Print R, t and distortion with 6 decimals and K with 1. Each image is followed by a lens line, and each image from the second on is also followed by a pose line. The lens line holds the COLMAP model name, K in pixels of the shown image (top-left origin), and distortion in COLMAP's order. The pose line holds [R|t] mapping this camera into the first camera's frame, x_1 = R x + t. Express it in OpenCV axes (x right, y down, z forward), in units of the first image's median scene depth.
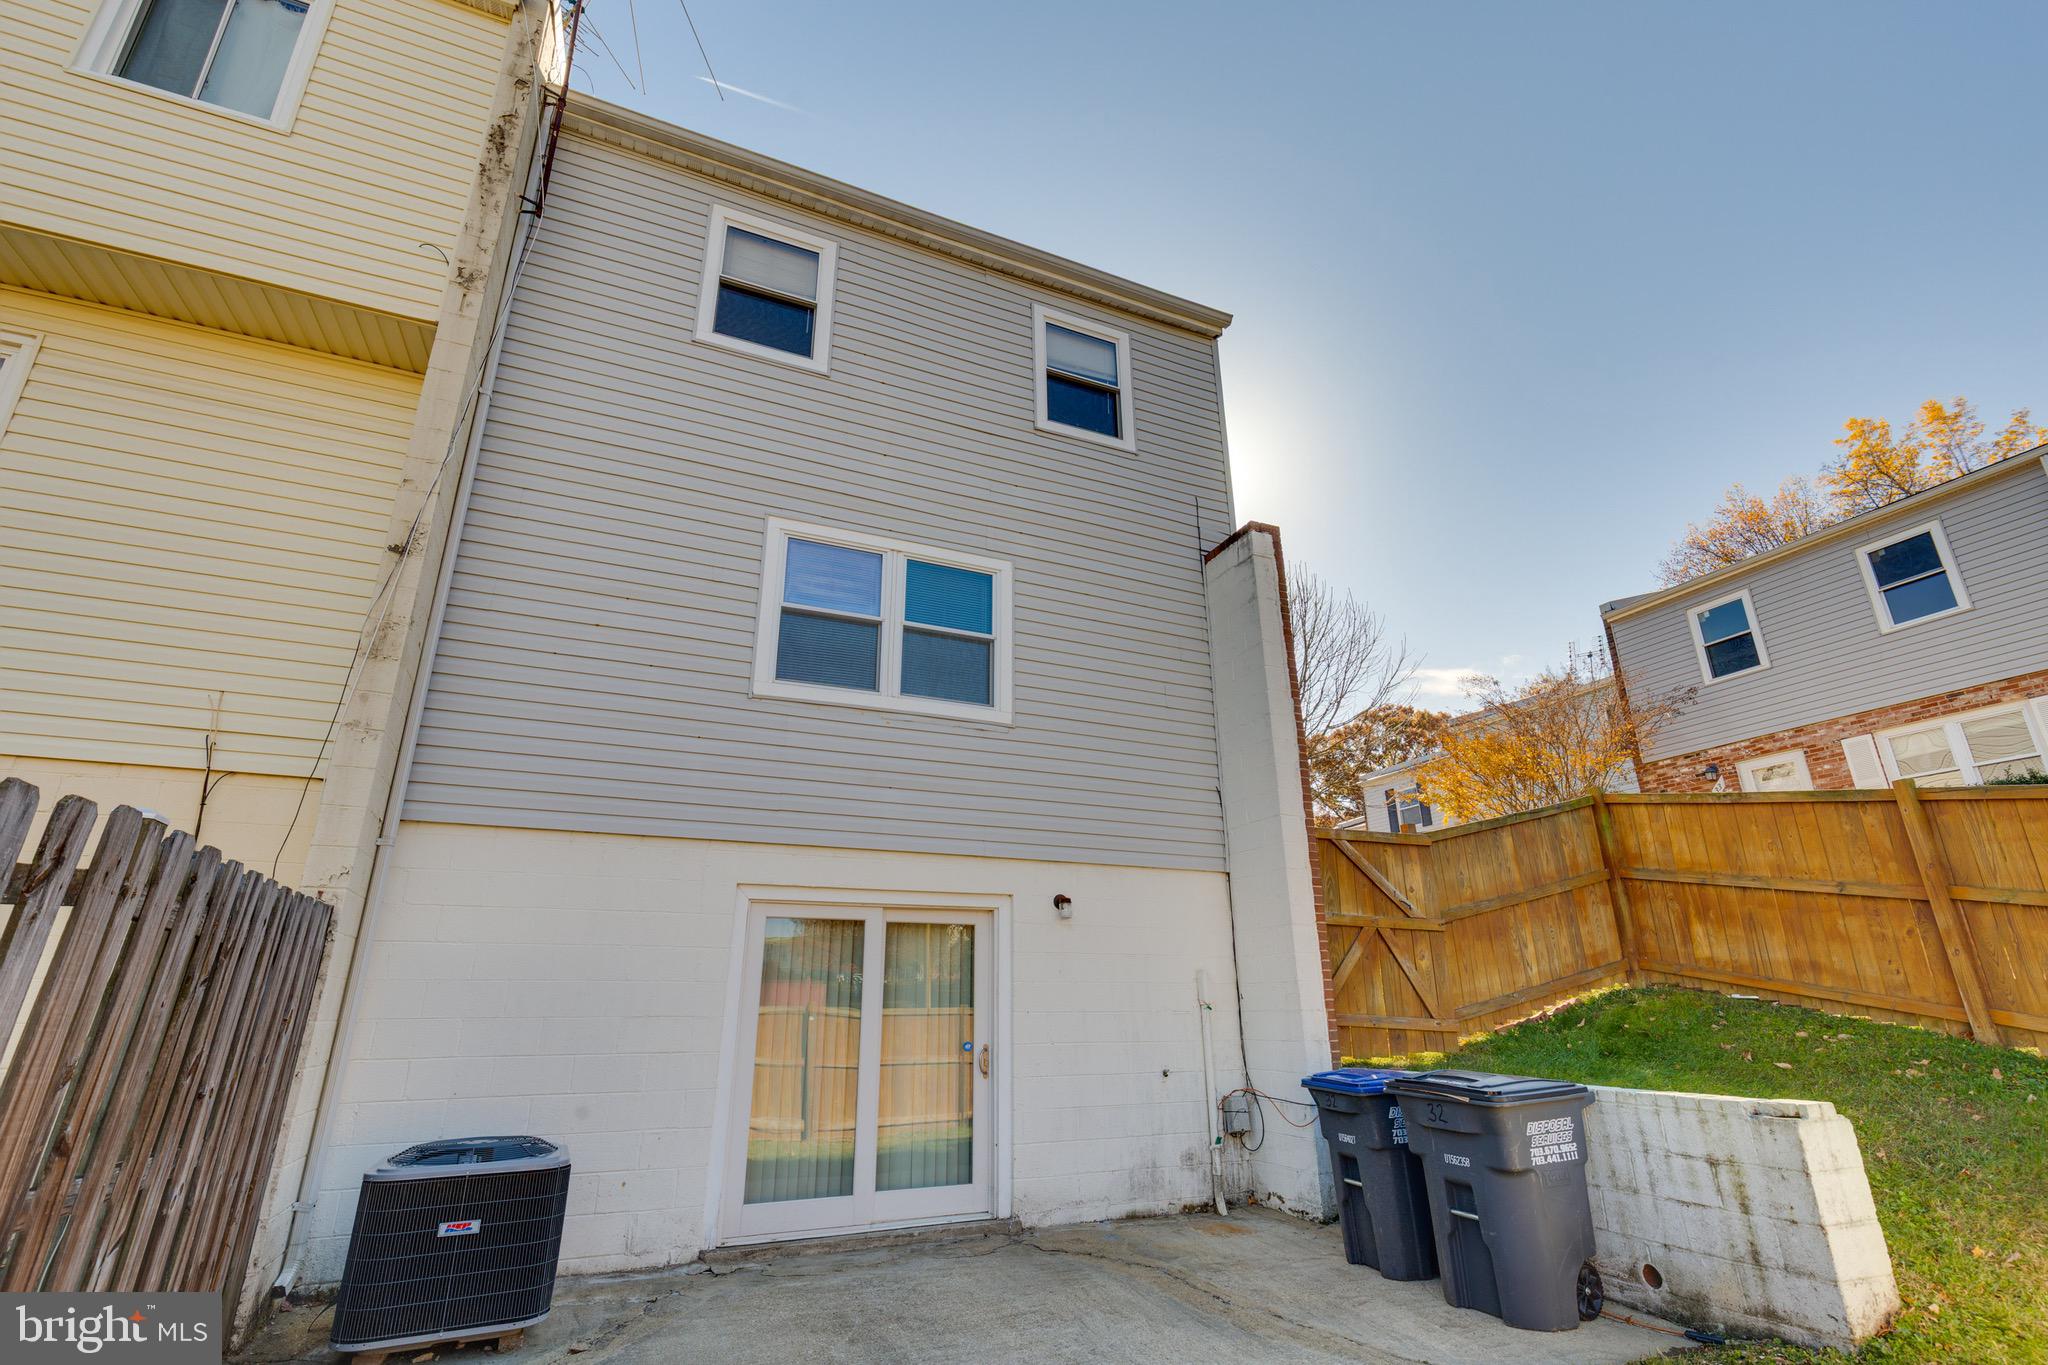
lens RADIAL K [[938.8, 0, 1016.4], [0, 938.8, 670.6], [0, 0, 1]] dist [0.000152, 0.001054]
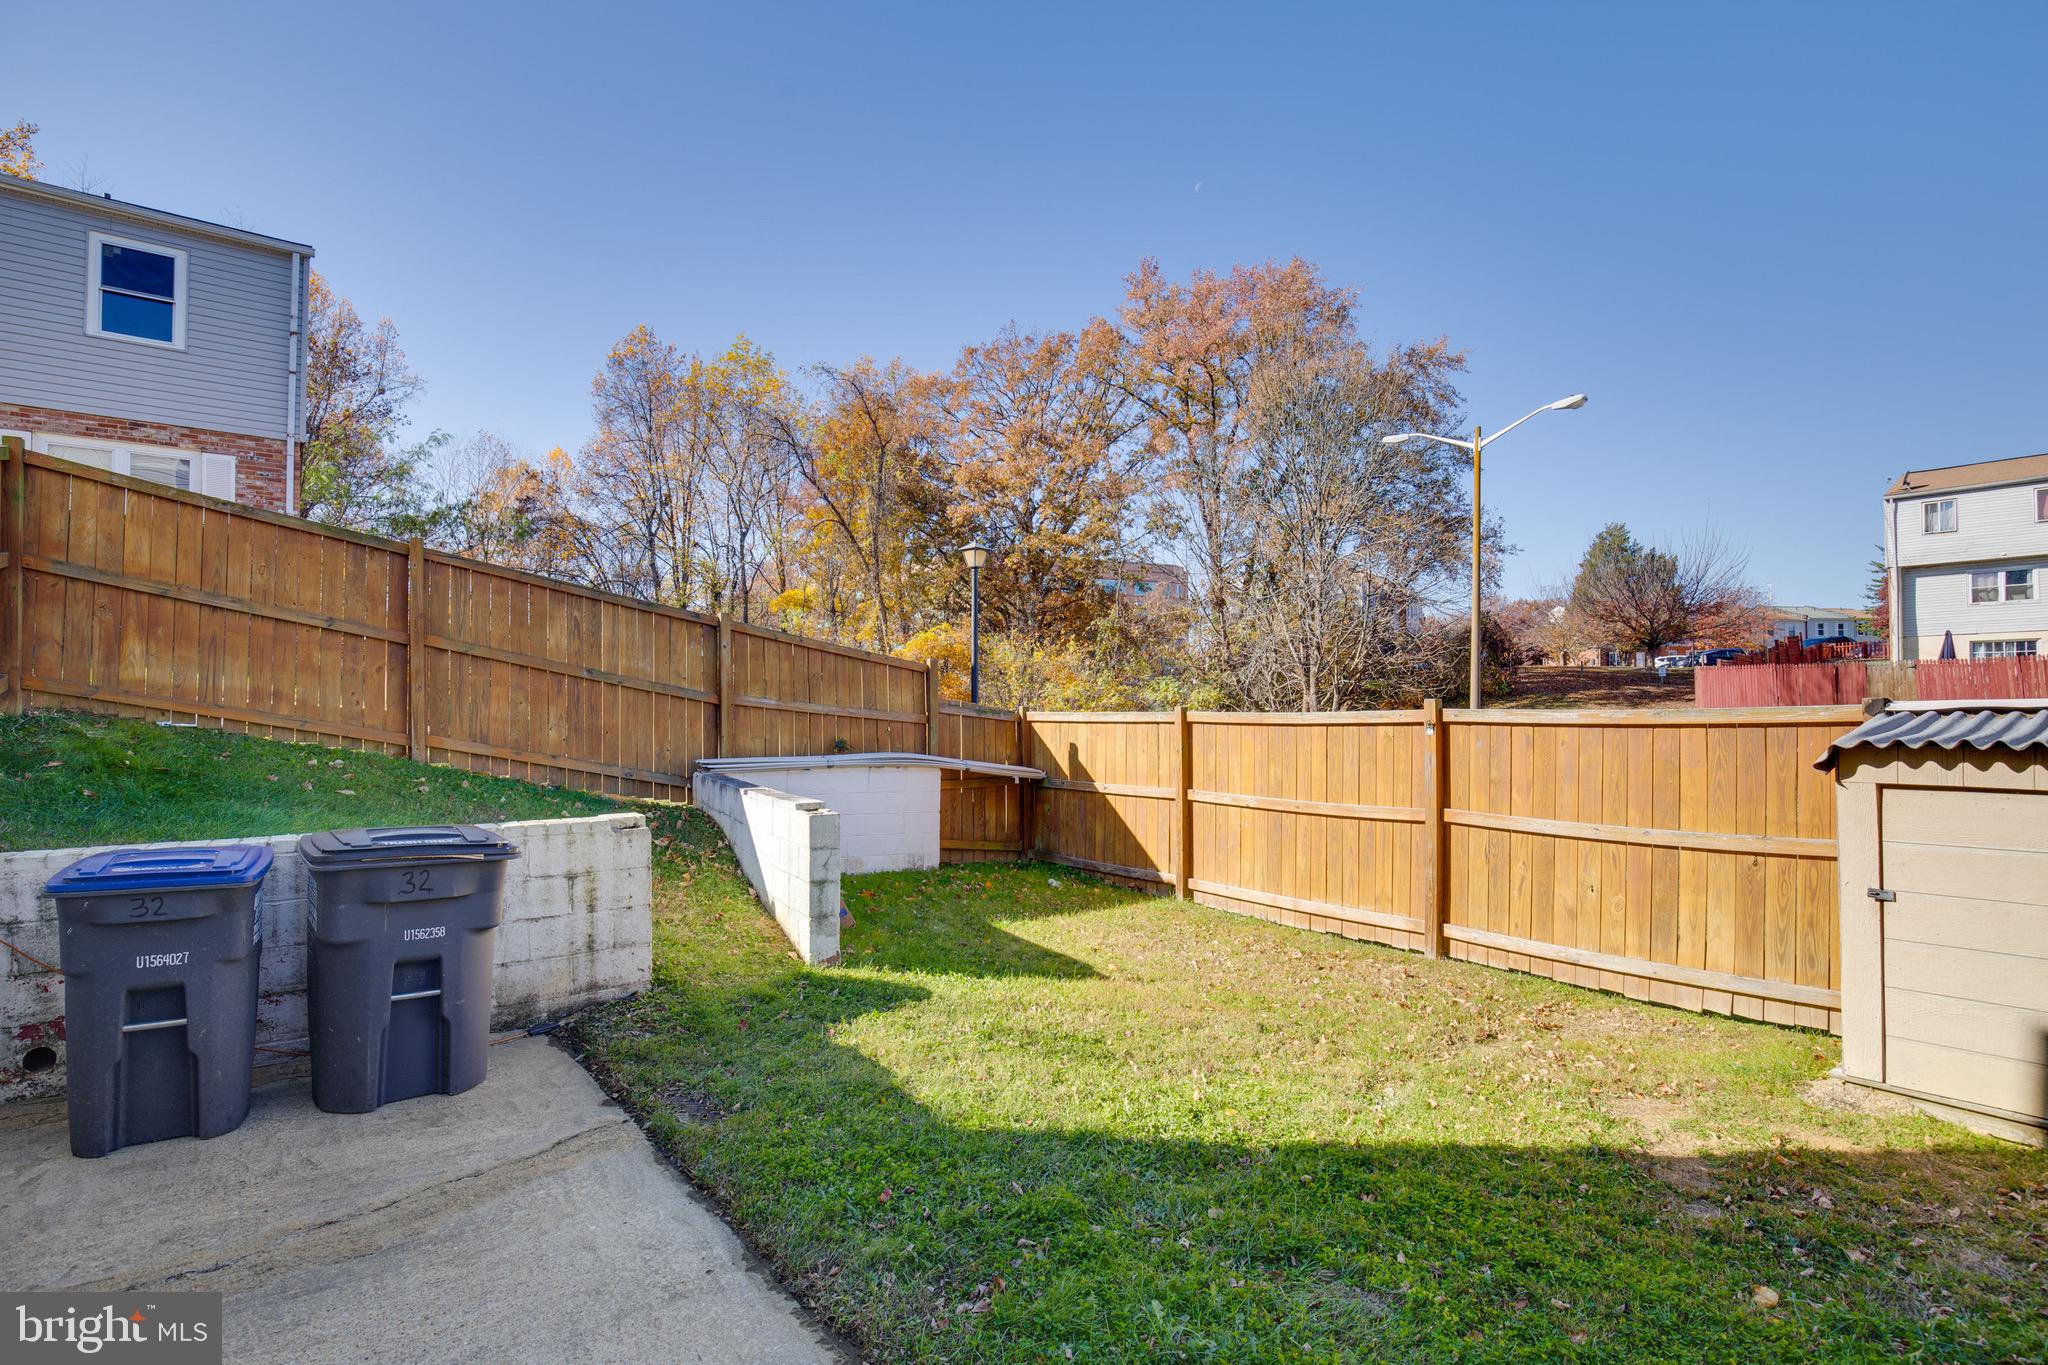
lens RADIAL K [[938.8, 0, 1009.4], [0, 938.8, 692.0], [0, 0, 1]] dist [0.000152, 0.001054]
pose [[-0.229179, 0.025536, 0.973049, -0.267518], [-0.328193, 0.939094, -0.101944, 0.158803], [-0.916388, -0.342712, -0.206840, 0.498345]]
